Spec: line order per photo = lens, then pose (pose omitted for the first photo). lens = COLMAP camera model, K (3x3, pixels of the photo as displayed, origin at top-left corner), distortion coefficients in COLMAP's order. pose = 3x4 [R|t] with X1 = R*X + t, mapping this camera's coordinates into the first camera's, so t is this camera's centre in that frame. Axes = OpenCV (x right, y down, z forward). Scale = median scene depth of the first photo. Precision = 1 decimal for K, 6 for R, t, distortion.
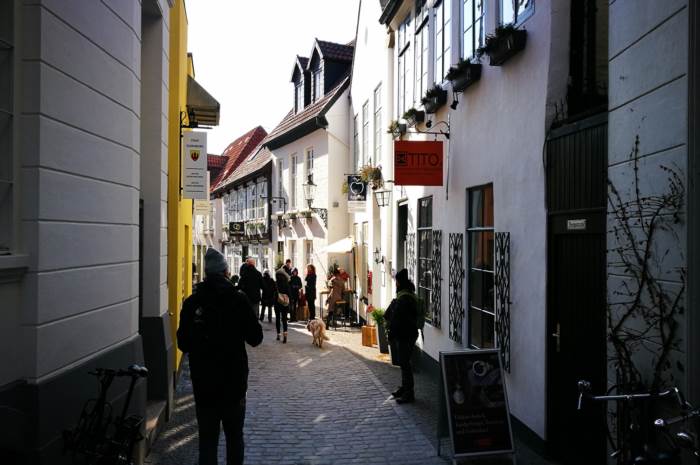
lens RADIAL K [[562.6, 0, 350.0], [0, 562.6, 232.5], [0, 0, 1]] dist [-0.005038, -0.002086]
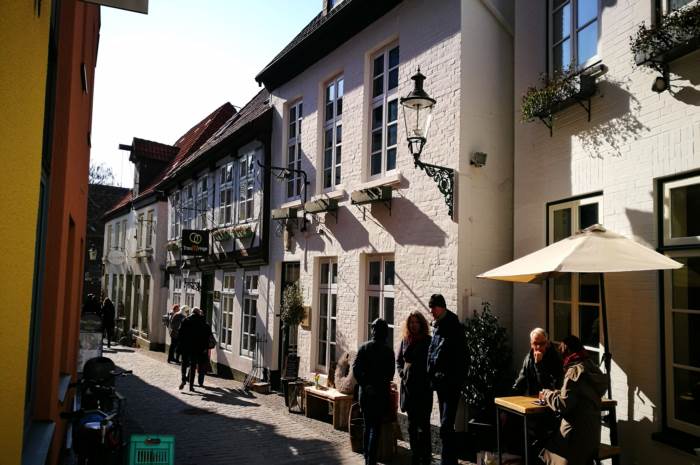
lens RADIAL K [[562.6, 0, 350.0], [0, 562.6, 232.5], [0, 0, 1]] dist [-0.005038, -0.002086]
pose [[0.994821, 0.024932, 0.098538, -0.112831], [-0.018054, 0.997378, -0.070084, 0.022340], [-0.100027, 0.067942, 0.992662, 0.465474]]
